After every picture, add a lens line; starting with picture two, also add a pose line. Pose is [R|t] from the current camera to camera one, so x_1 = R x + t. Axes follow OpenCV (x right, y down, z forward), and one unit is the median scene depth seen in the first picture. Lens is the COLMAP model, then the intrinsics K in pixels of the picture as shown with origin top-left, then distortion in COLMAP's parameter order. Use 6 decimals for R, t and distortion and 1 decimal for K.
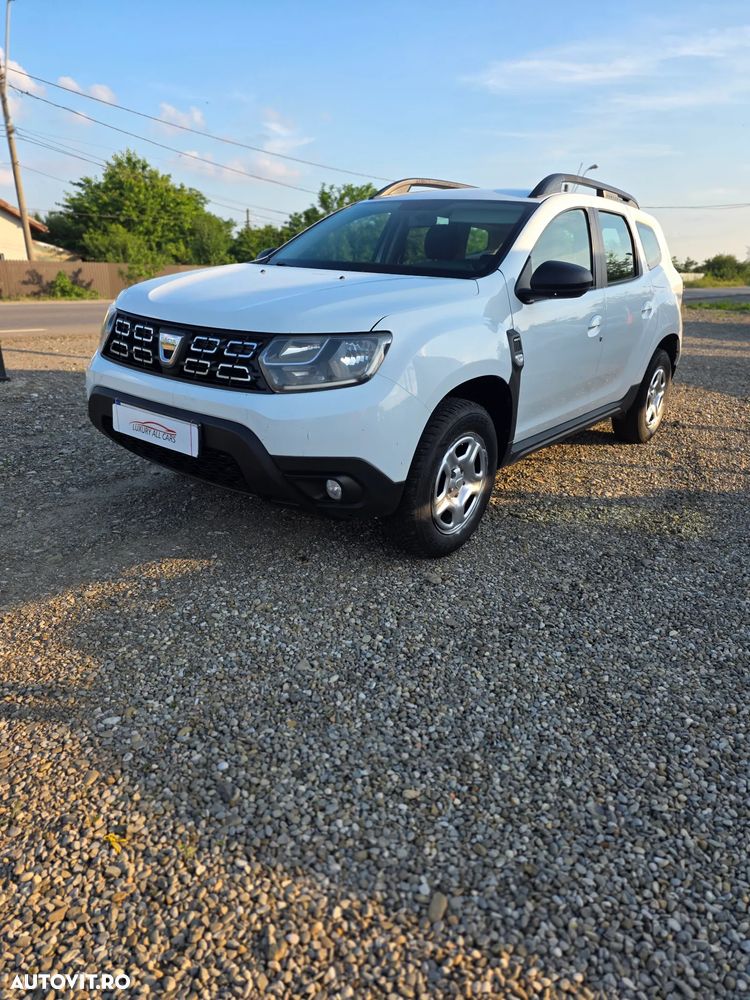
lens RADIAL K [[677.4, 0, 373.3], [0, 677.4, 531.2], [0, 0, 1]] dist [0.057253, -0.025693]
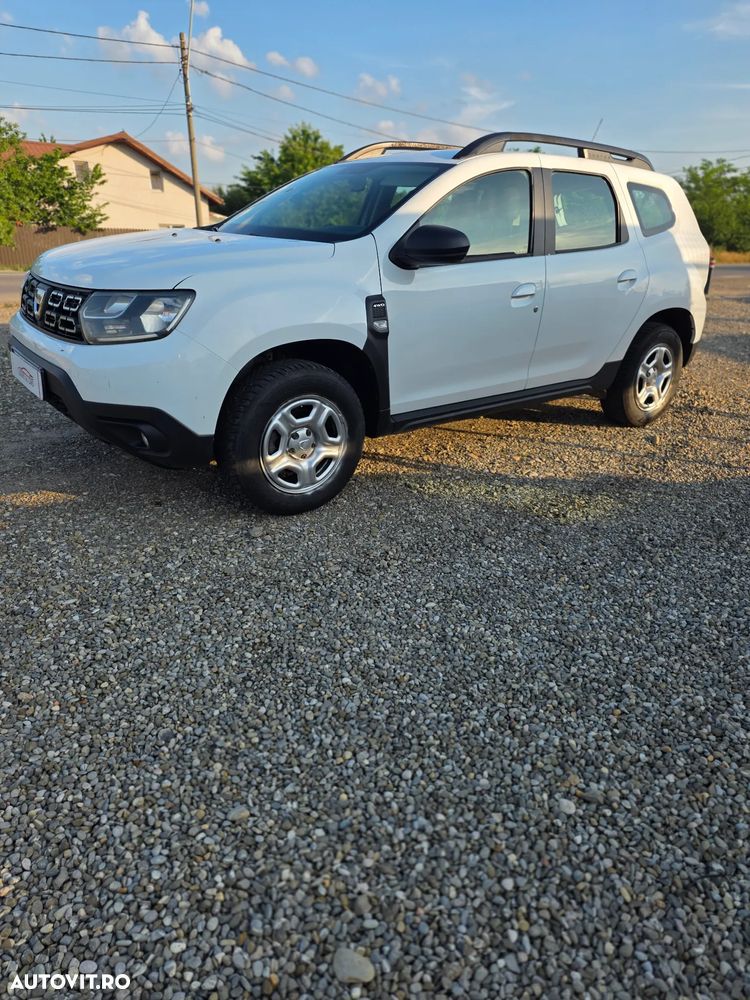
lens RADIAL K [[677.4, 0, 373.3], [0, 677.4, 531.2], [0, 0, 1]] dist [0.057253, -0.025693]
pose [[0.968835, 0.100243, -0.226518, 0.450252], [-0.091856, 0.994649, 0.047292, 0.001526], [0.230046, -0.025011, 0.972858, 0.018426]]
